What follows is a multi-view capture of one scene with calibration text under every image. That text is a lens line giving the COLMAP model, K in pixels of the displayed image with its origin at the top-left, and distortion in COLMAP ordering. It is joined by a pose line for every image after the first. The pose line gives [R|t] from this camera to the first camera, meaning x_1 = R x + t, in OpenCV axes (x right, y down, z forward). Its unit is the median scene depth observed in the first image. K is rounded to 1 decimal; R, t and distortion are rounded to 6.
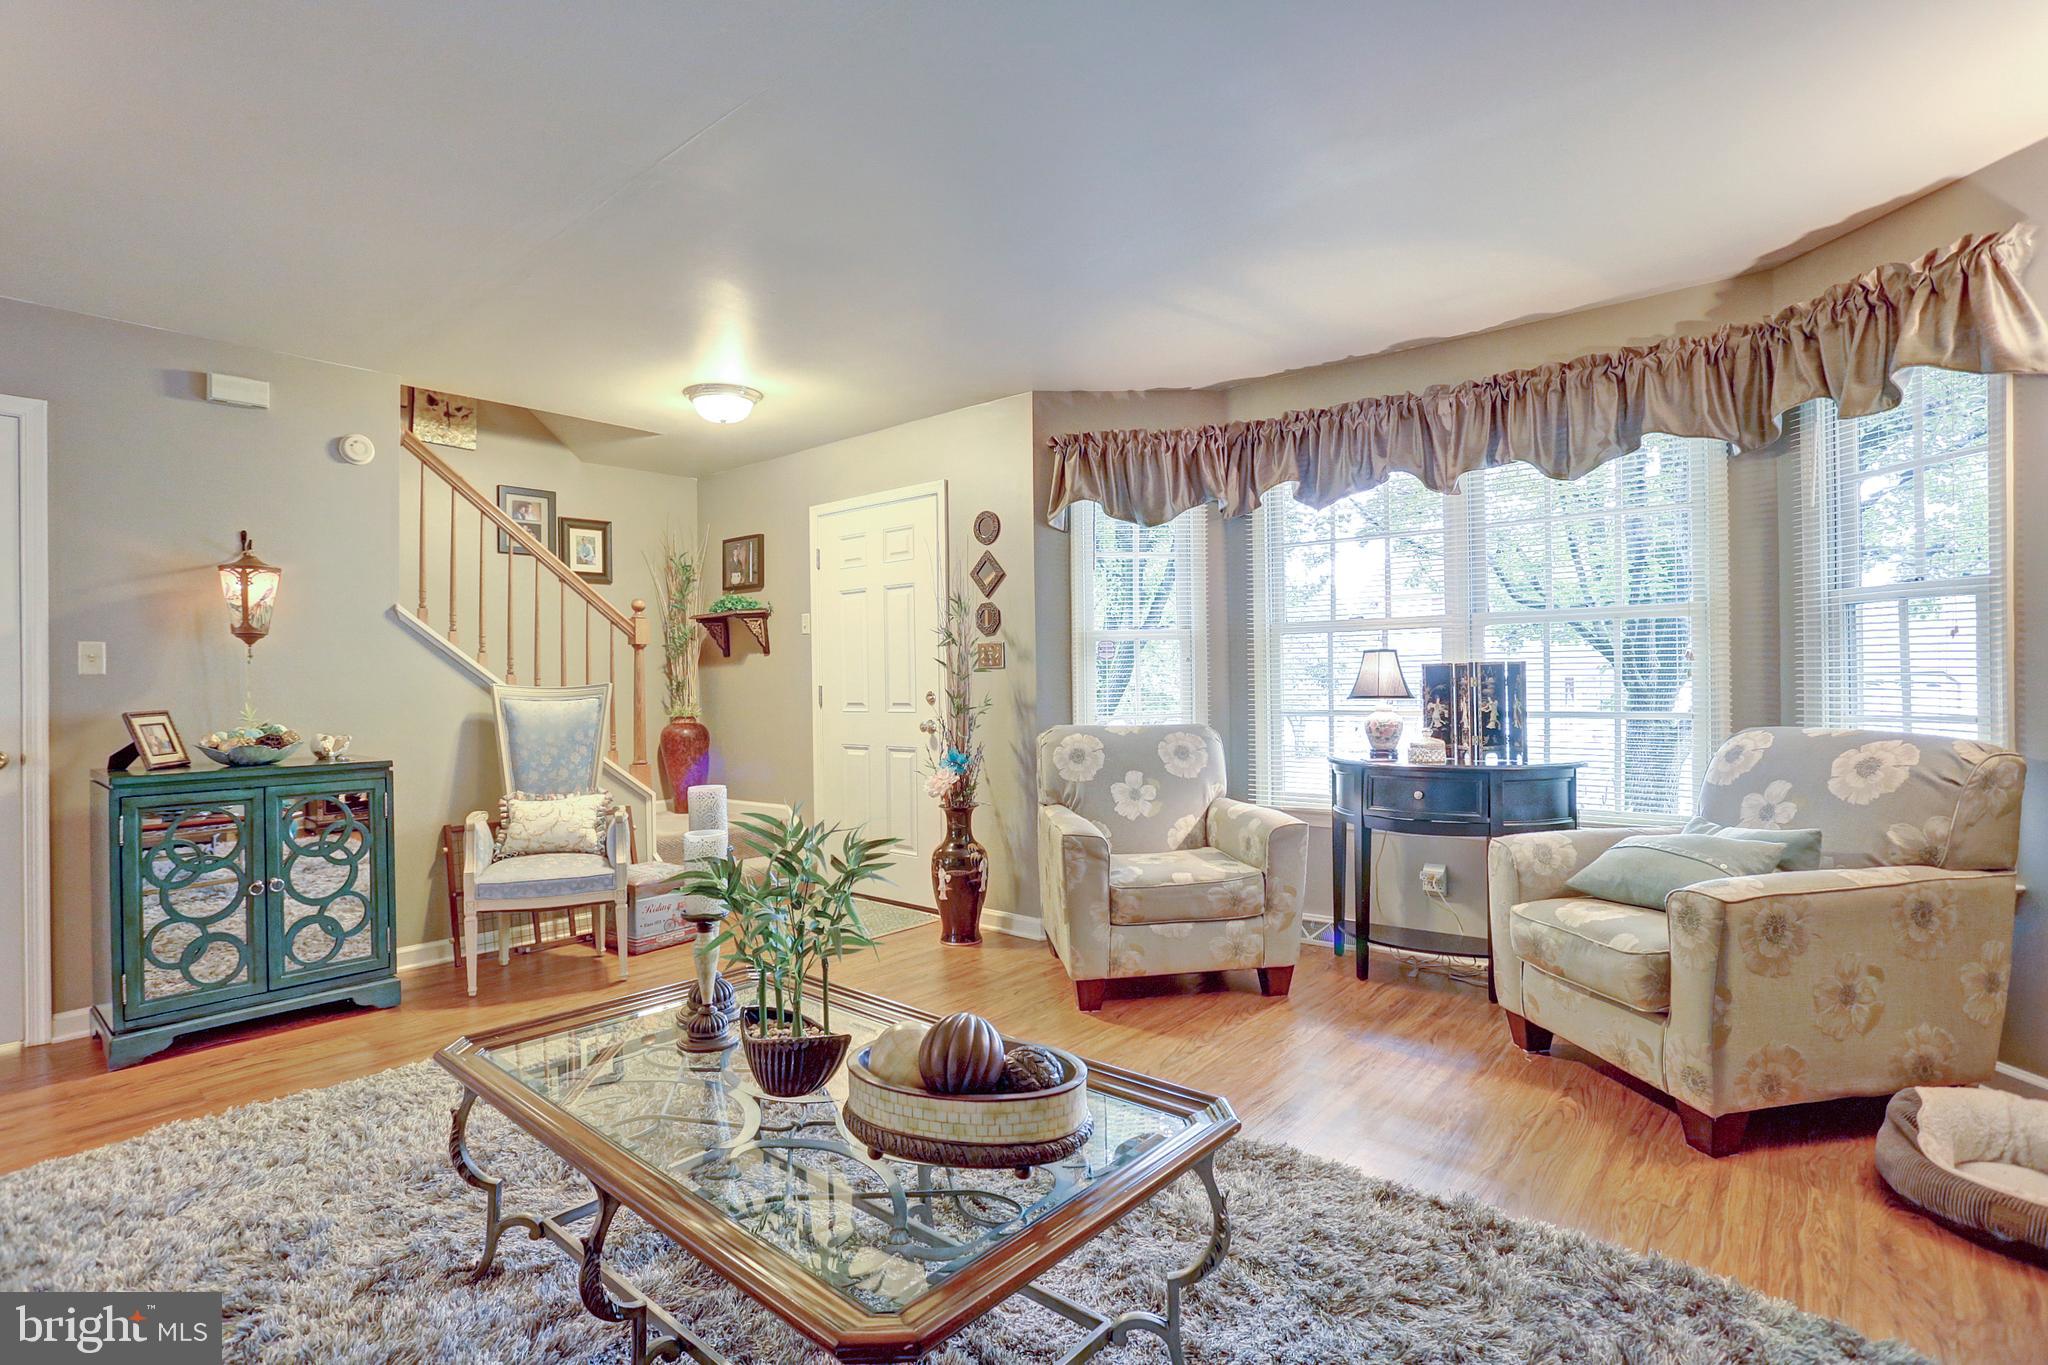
lens RADIAL K [[999.4, 0, 1036.1], [0, 999.4, 679.2], [0, 0, 1]] dist [-0.057430, 0.017469]
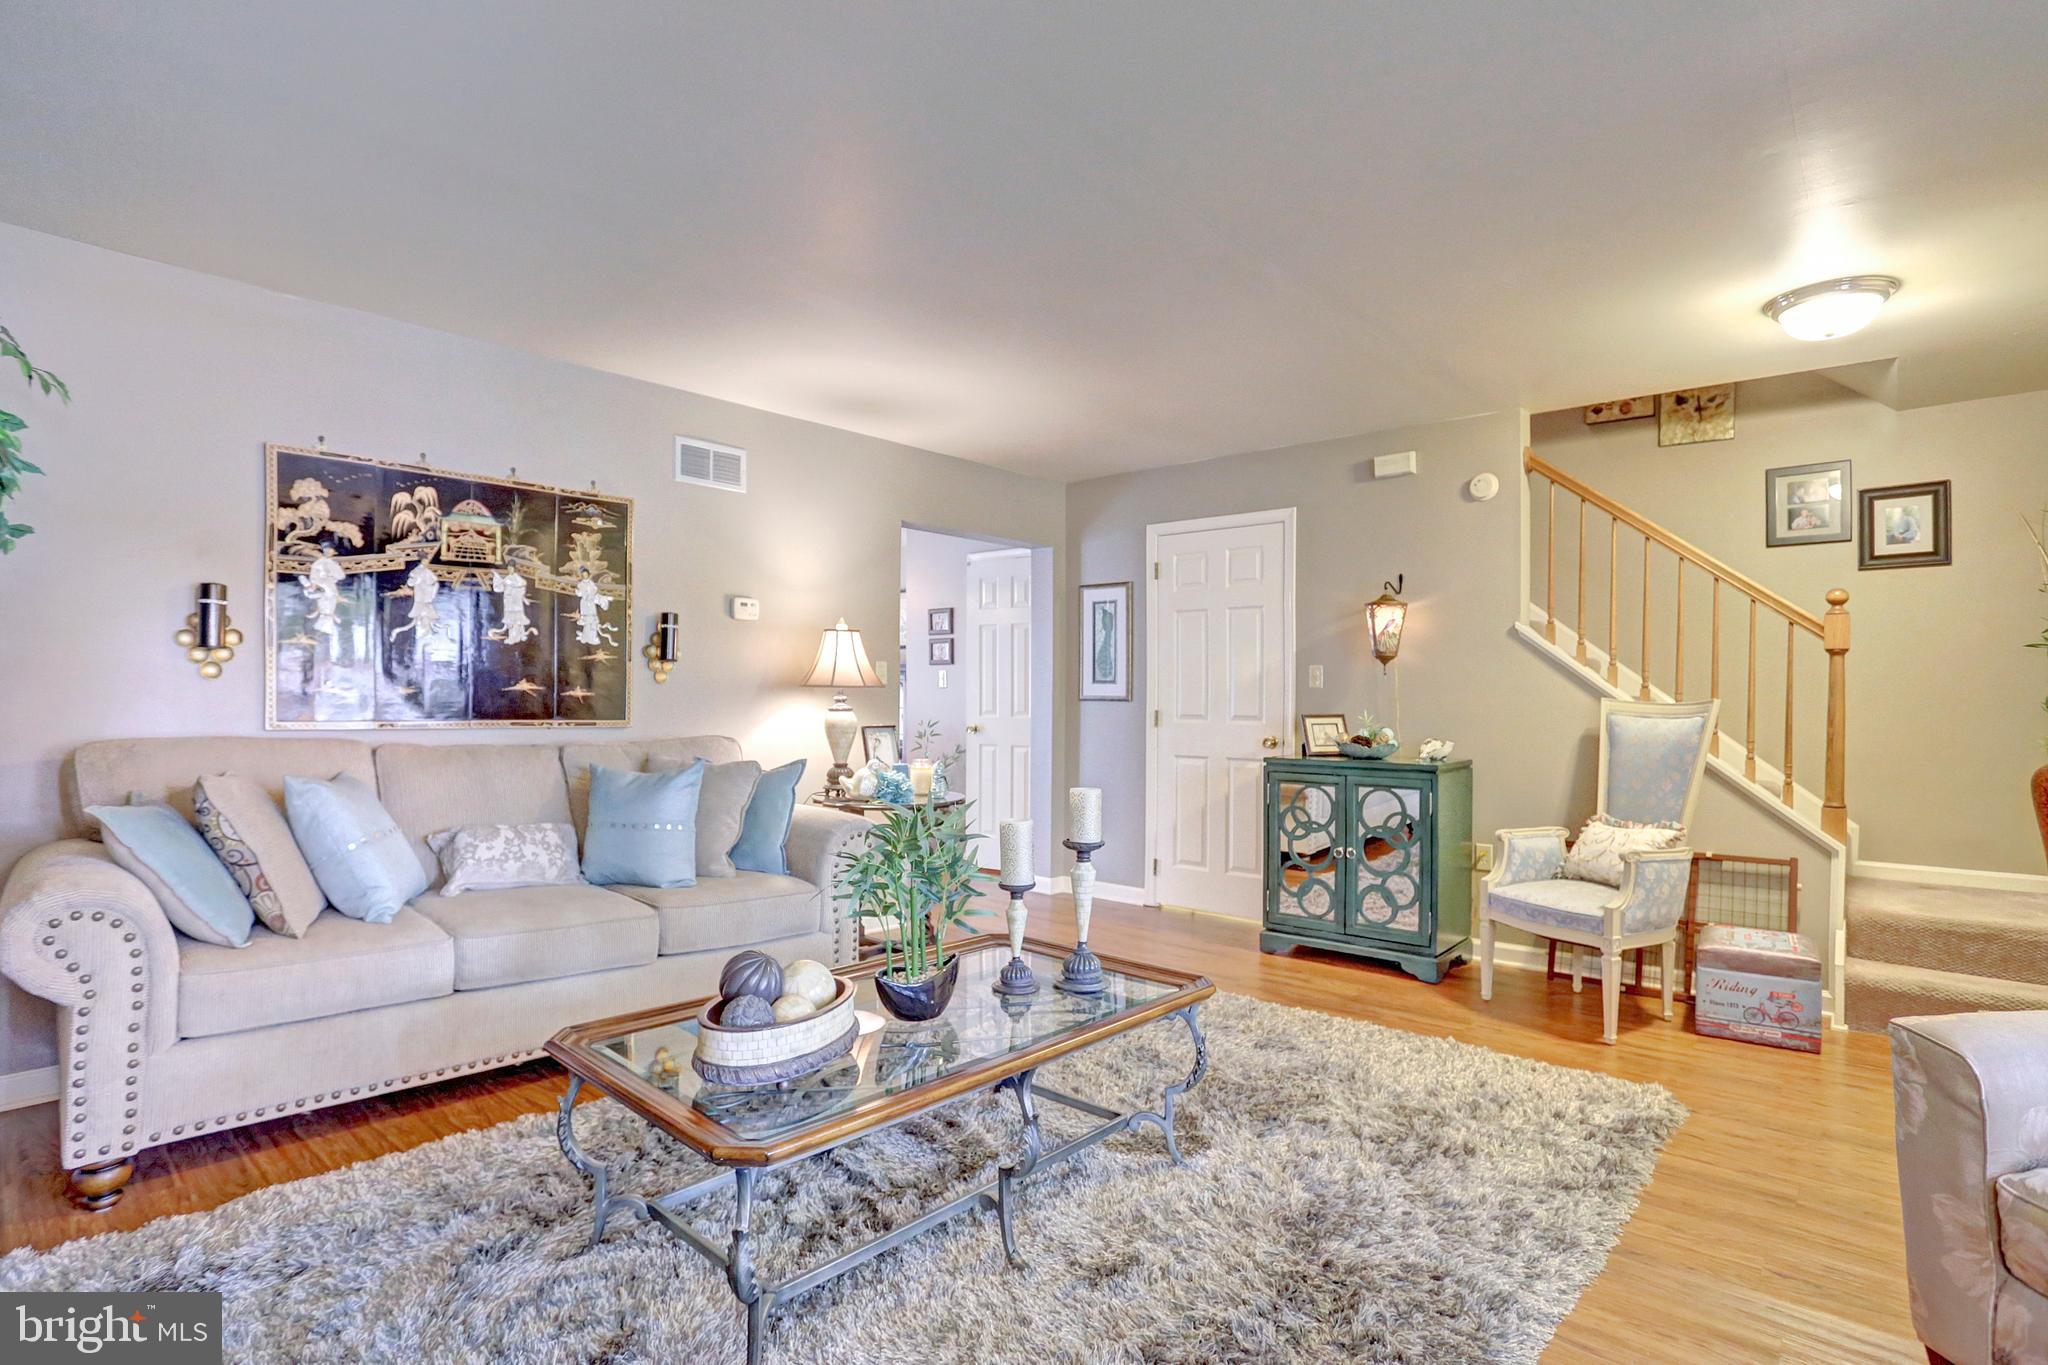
lens RADIAL K [[999.4, 0, 1034.4], [0, 999.4, 696.8], [0, 0, 1]] dist [-0.057430, 0.017469]
pose [[-0.034849, 0.005809, -0.999376, 0.478469], [-0.005191, 0.999969, 0.005994, 0.000454], [0.999379, 0.005397, -0.034818, 0.556938]]
